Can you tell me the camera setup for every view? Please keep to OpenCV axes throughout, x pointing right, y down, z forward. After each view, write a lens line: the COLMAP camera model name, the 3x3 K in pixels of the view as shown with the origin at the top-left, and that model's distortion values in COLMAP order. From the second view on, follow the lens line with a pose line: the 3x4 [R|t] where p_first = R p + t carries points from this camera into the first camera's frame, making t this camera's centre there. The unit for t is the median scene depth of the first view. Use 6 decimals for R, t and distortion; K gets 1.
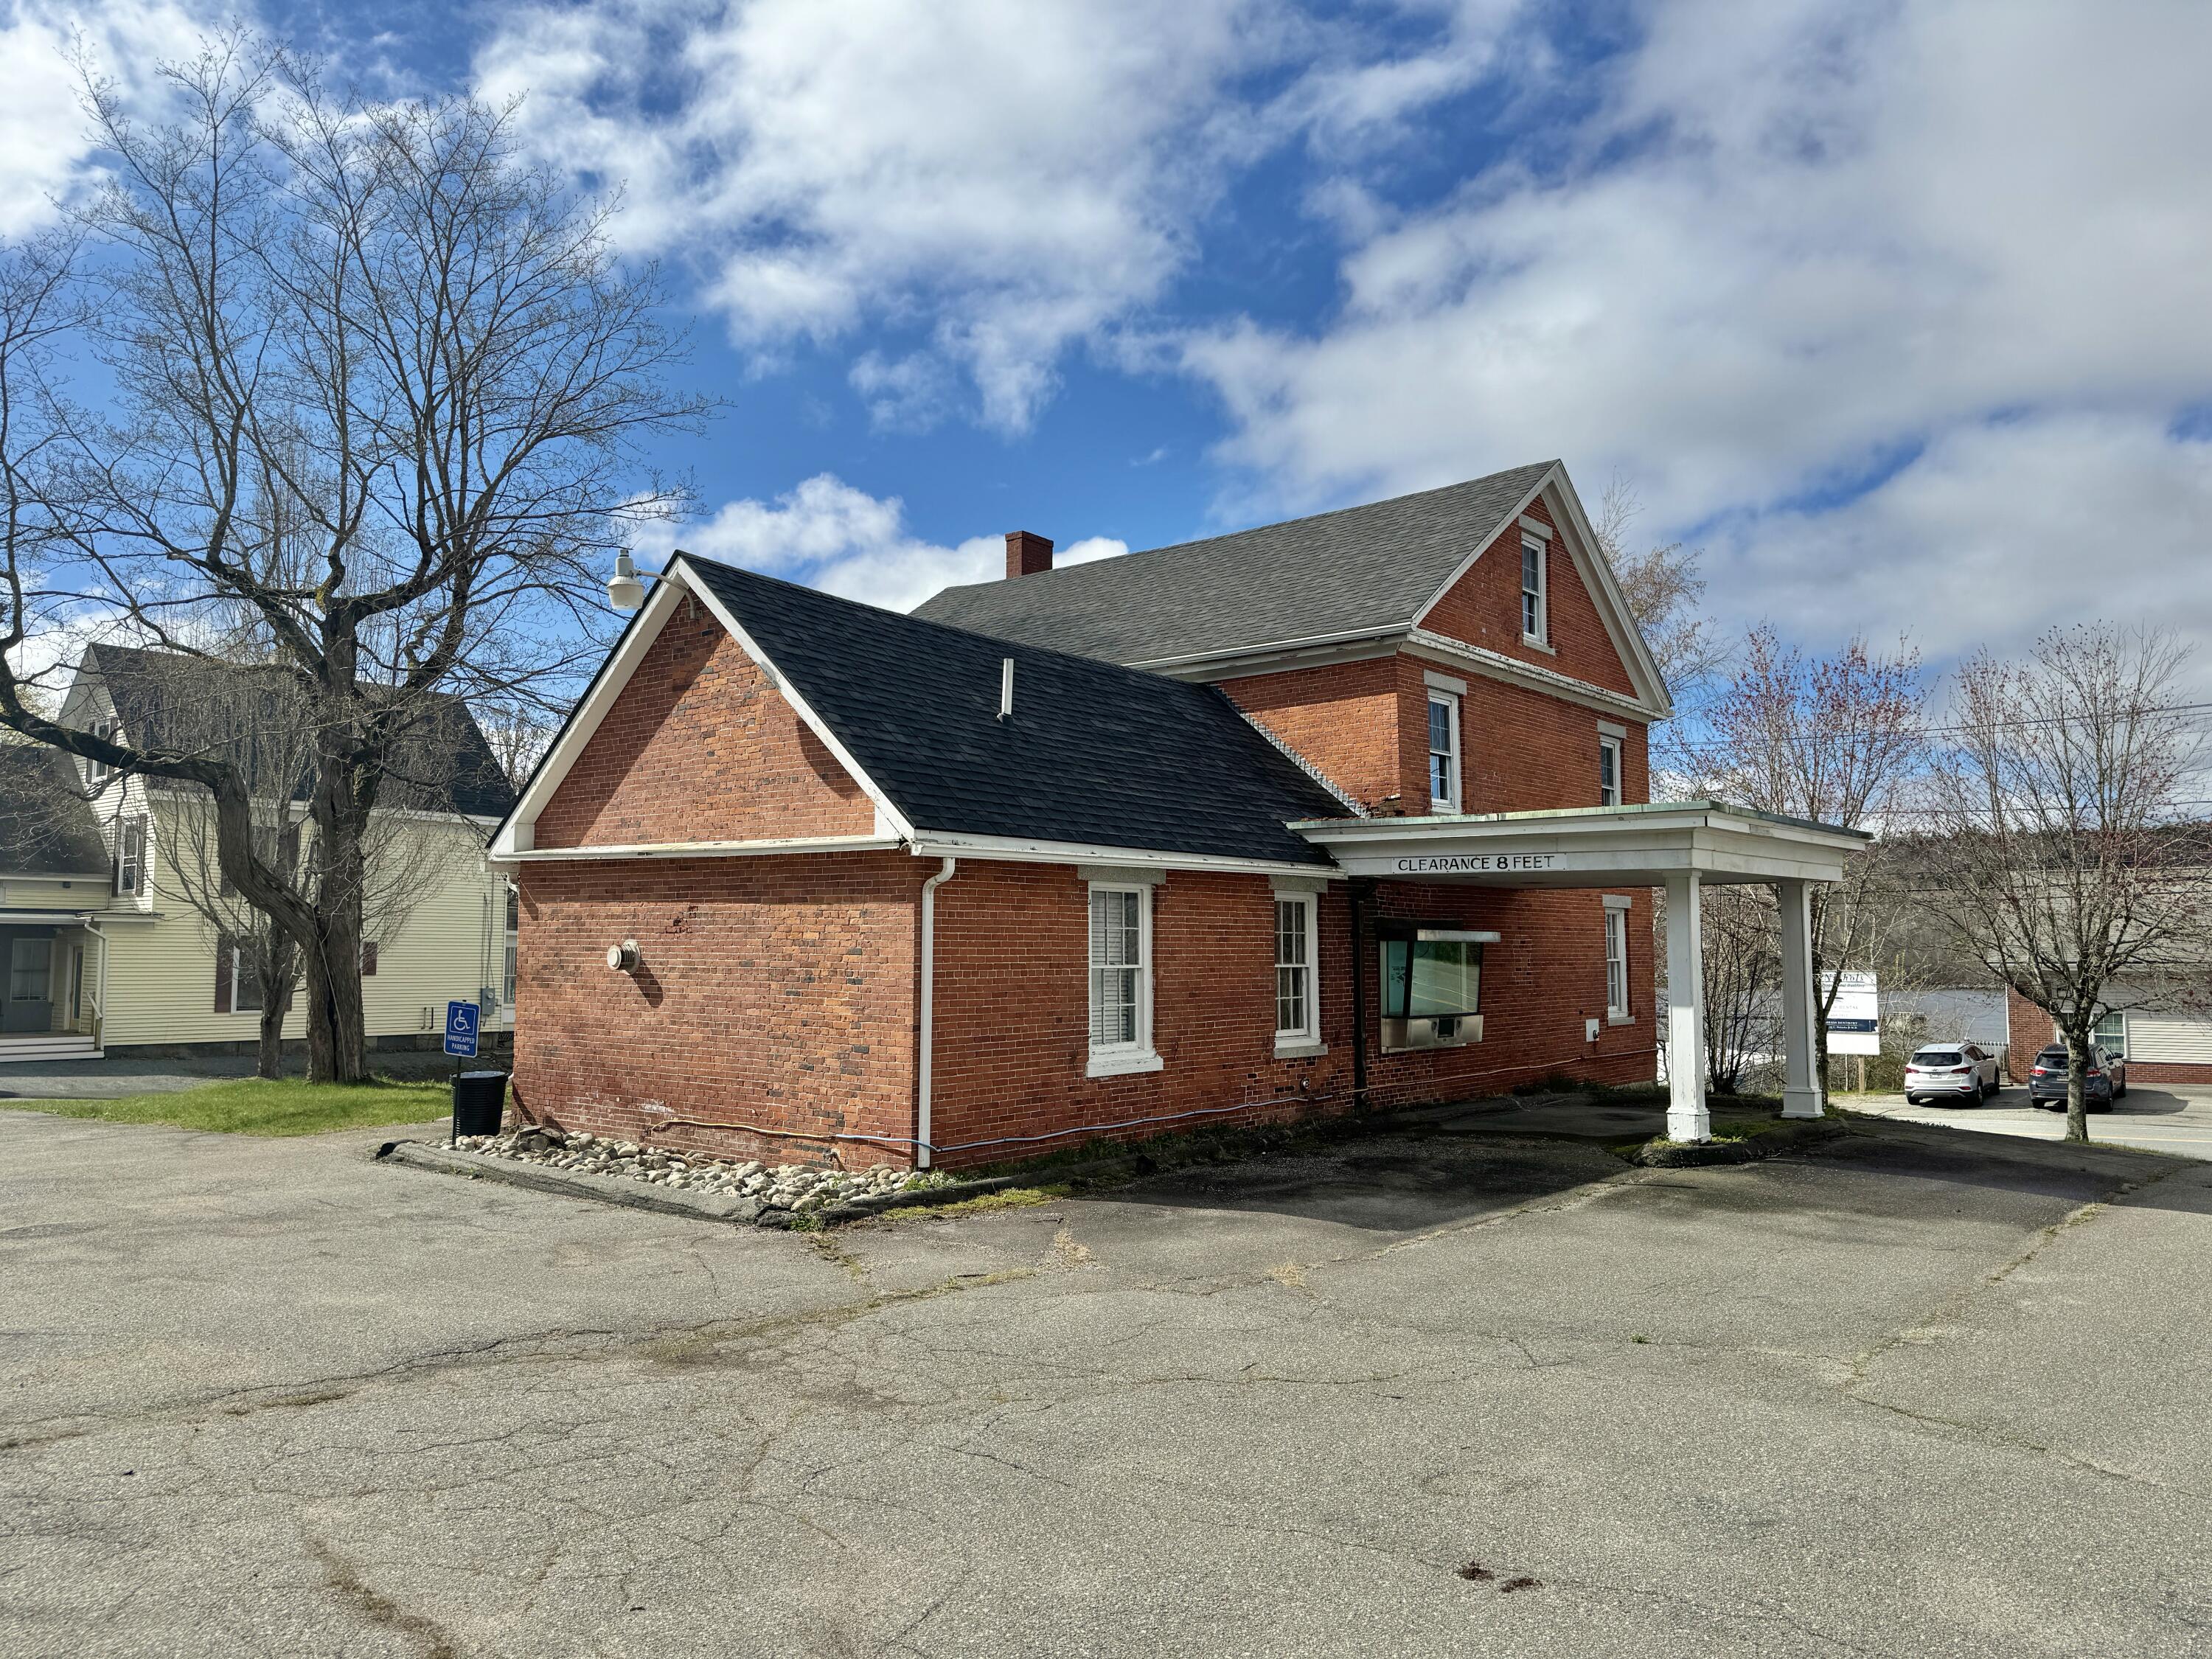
lens RADIAL K [[1547.7, 0, 1106.0], [0, 1547.7, 829.5], [0, 0, 1]] dist [0.125914, -0.191684]
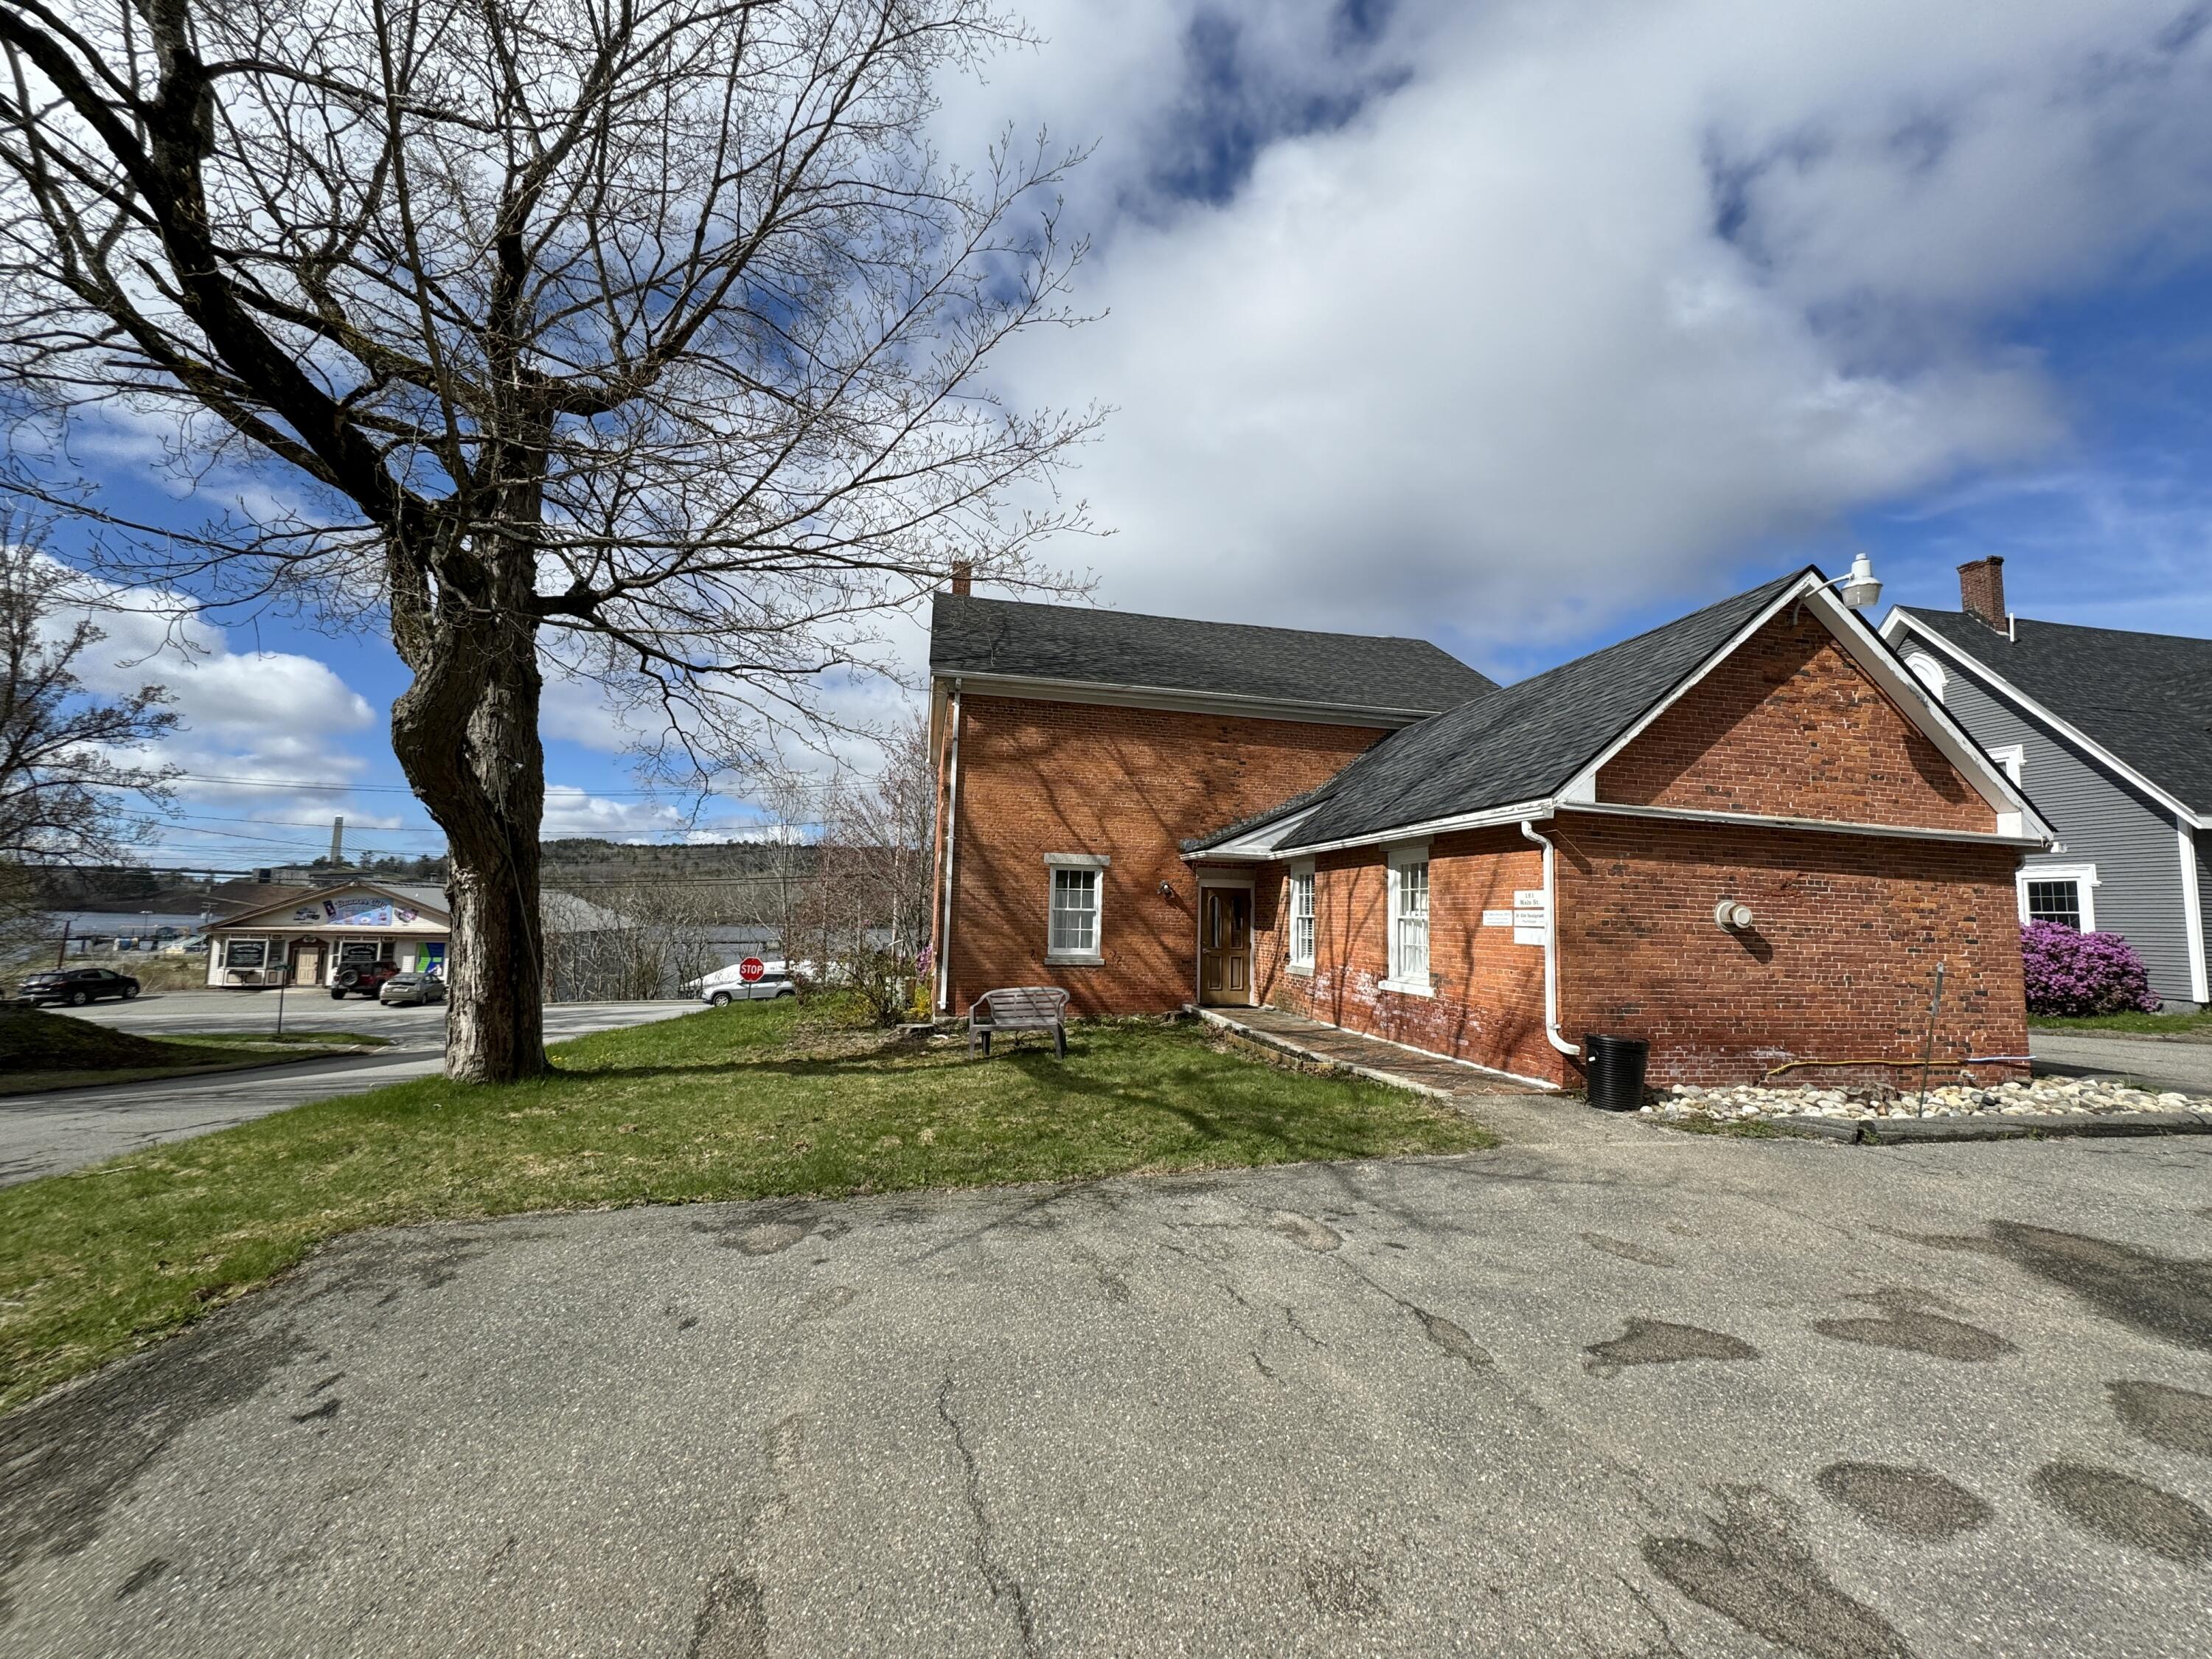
lens RADIAL K [[885.9, 0, 1101.0], [0, 885.9, 831.2], [0, 0, 1]] dist [-0.002600, -0.000058]
pose [[0.623988, 0.086291, 0.776655, -1.087930], [-0.086877, 0.995383, -0.040793, 0.088730], [-0.776590, -0.042019, 0.628604, 0.990389]]
